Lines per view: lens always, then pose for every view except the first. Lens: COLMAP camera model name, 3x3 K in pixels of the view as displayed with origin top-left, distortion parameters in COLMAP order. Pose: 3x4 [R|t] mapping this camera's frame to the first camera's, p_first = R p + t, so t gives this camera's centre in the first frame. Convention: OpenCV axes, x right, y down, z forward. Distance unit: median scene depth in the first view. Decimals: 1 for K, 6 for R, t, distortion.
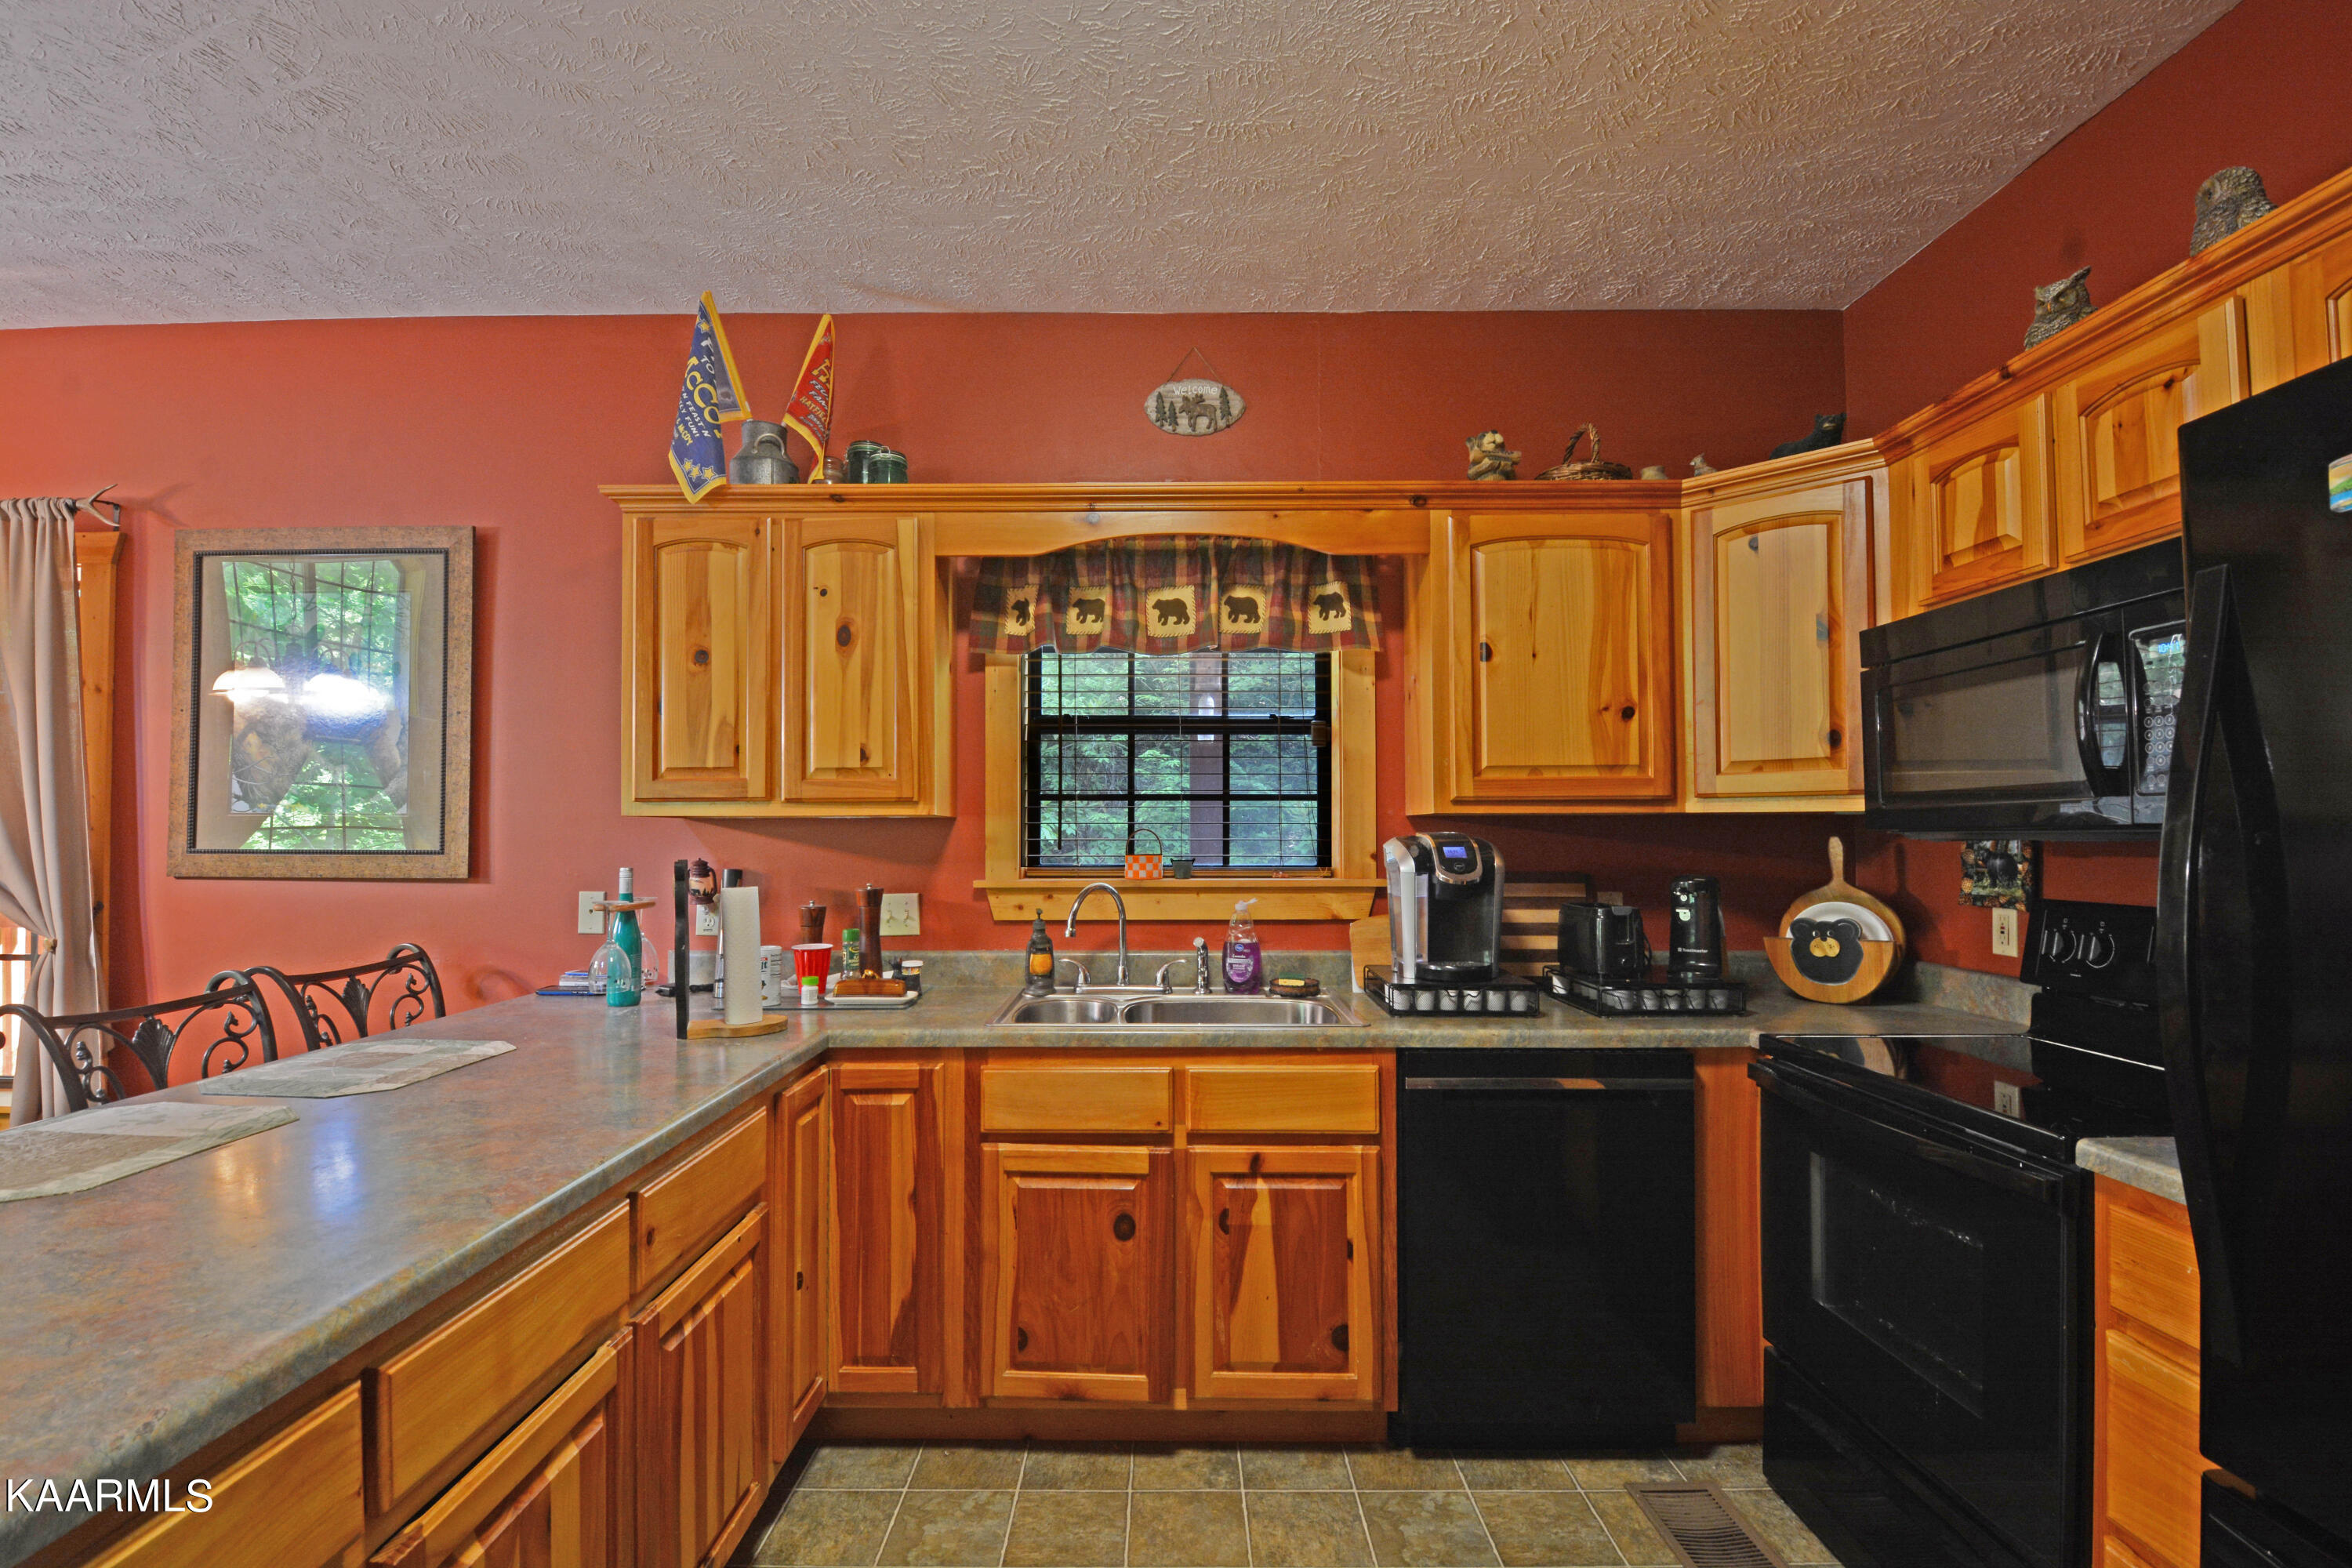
lens RADIAL K [[1069.5, 0, 1157.4], [0, 1069.5, 808.9], [0, 0, 1]] dist [0.007337, -0.016880]
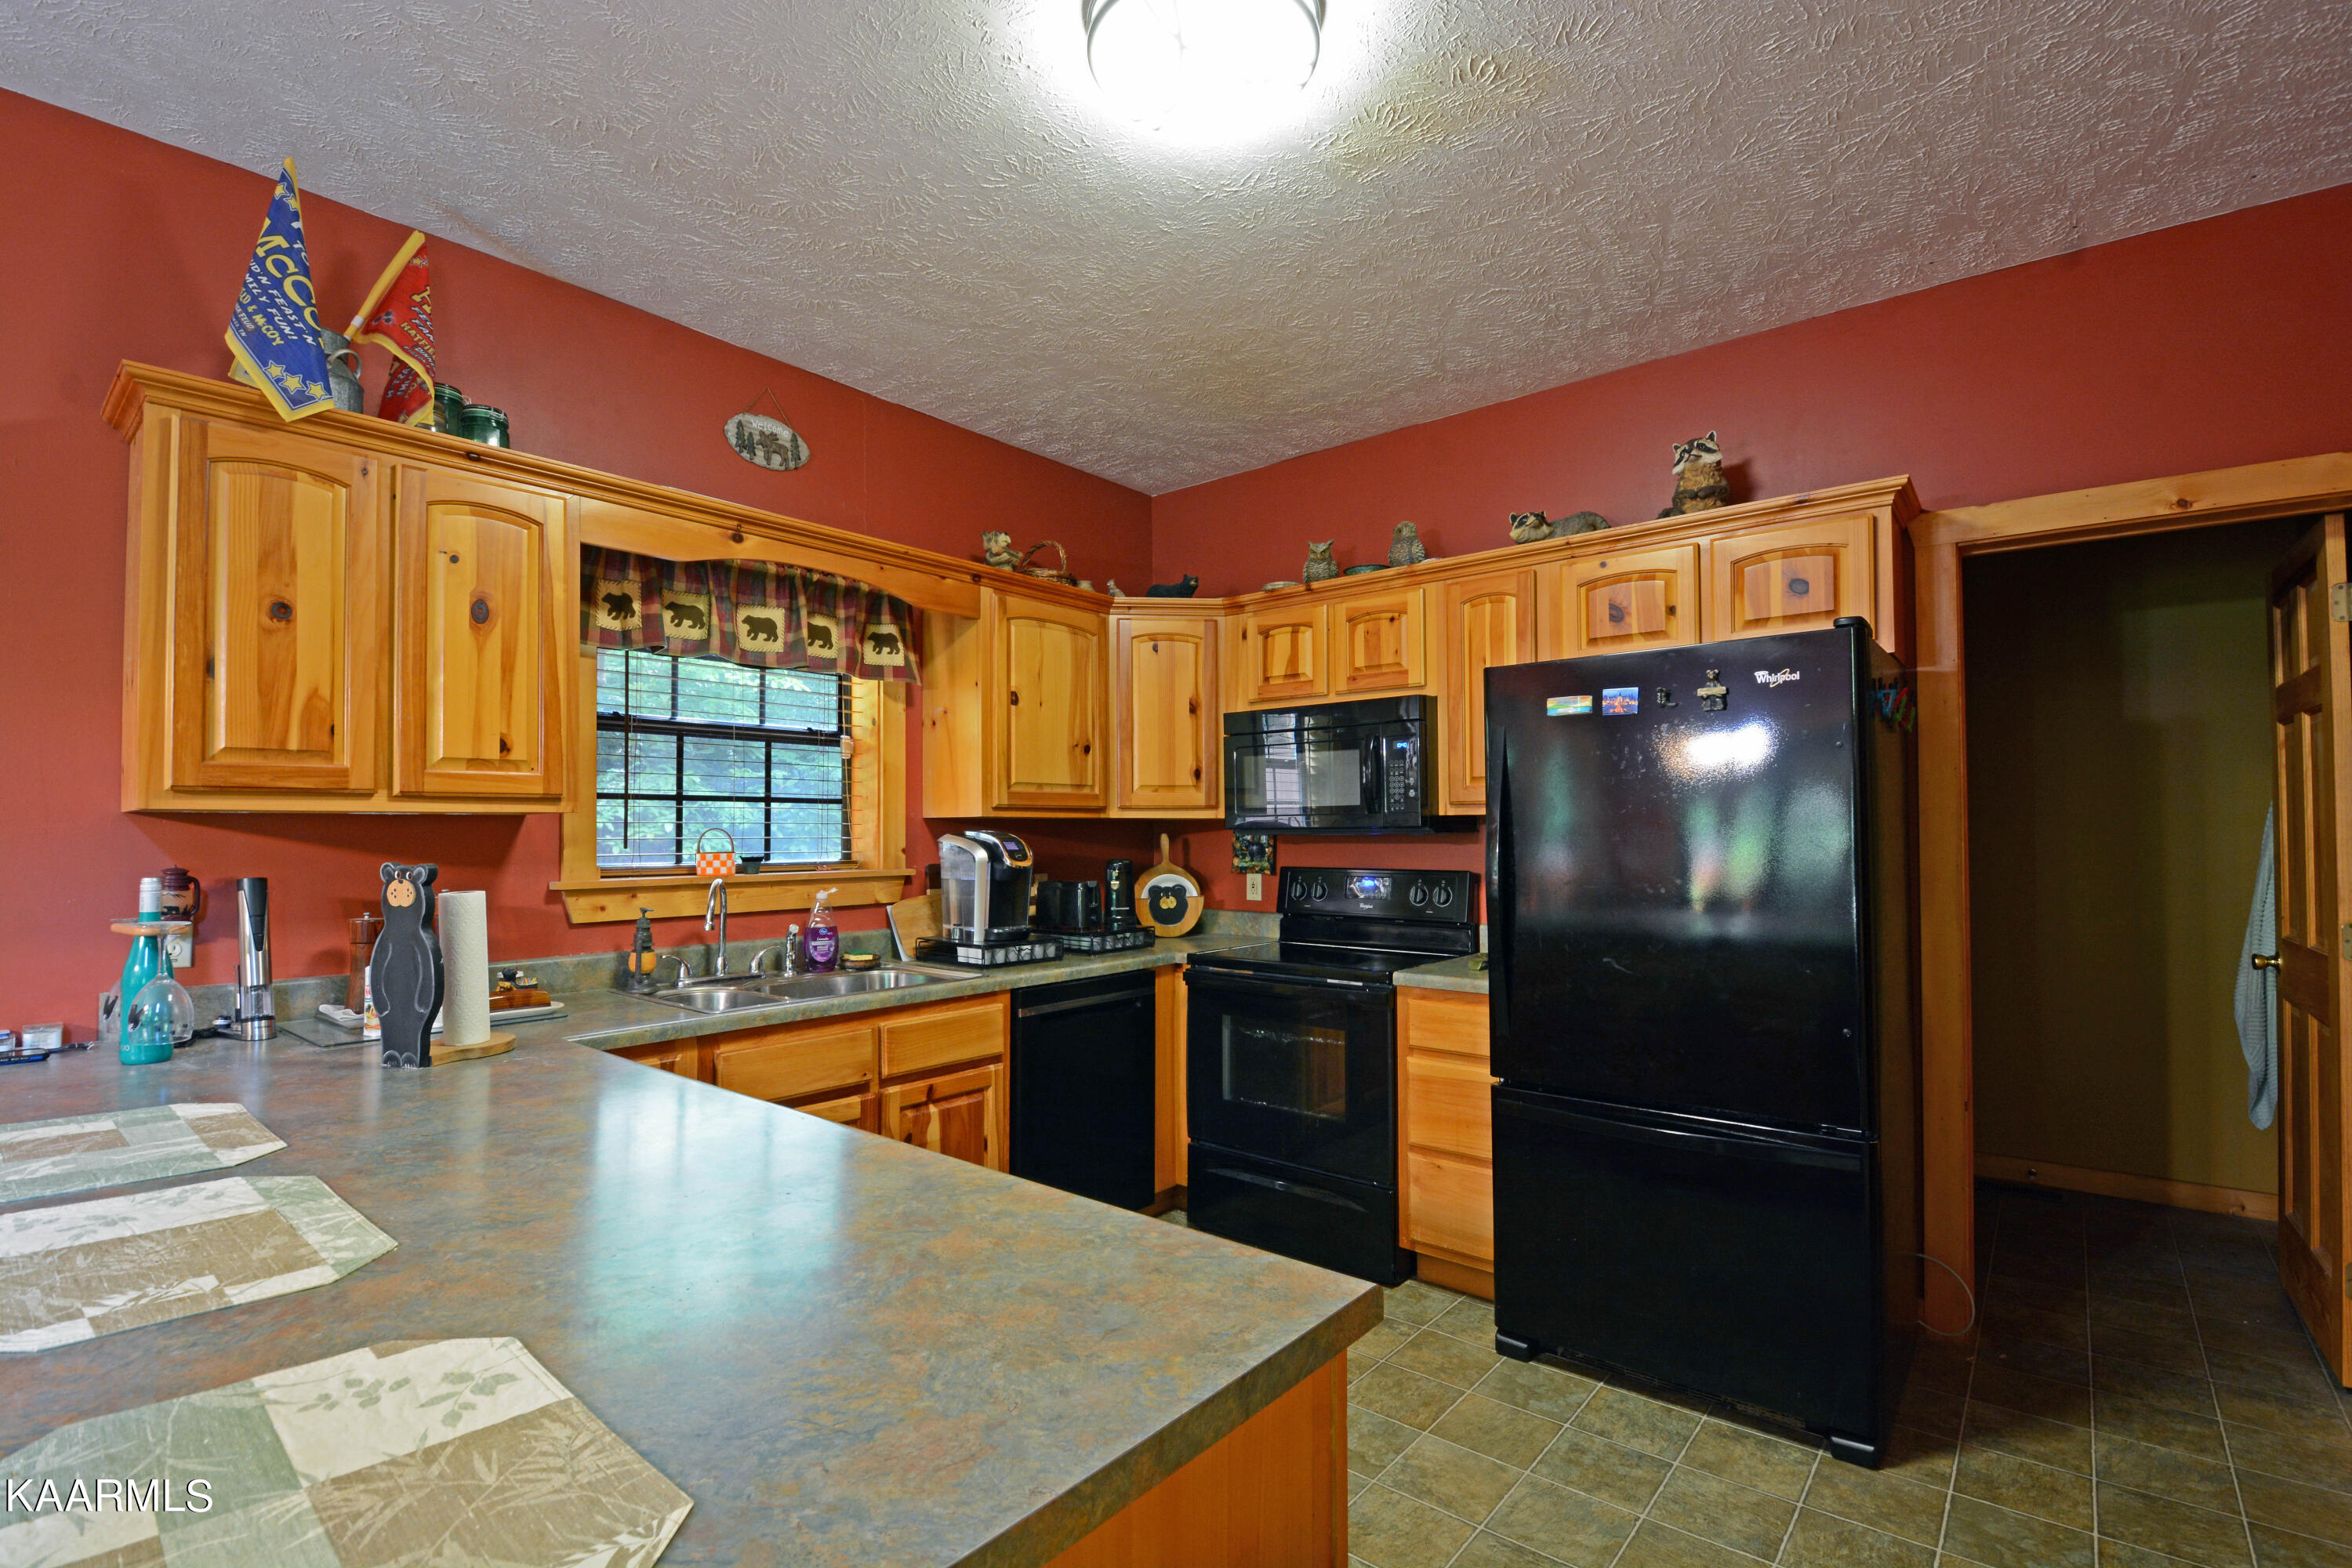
lens RADIAL K [[1069.5, 0, 1162.7], [0, 1069.5, 806.6], [0, 0, 1]] dist [0.007337, -0.016880]
pose [[0.638959, 0.017365, 0.769045, -0.615442], [-0.015077, 0.999836, -0.010050, 0.001889], [-0.769093, -0.005173, 0.639116, -0.015026]]
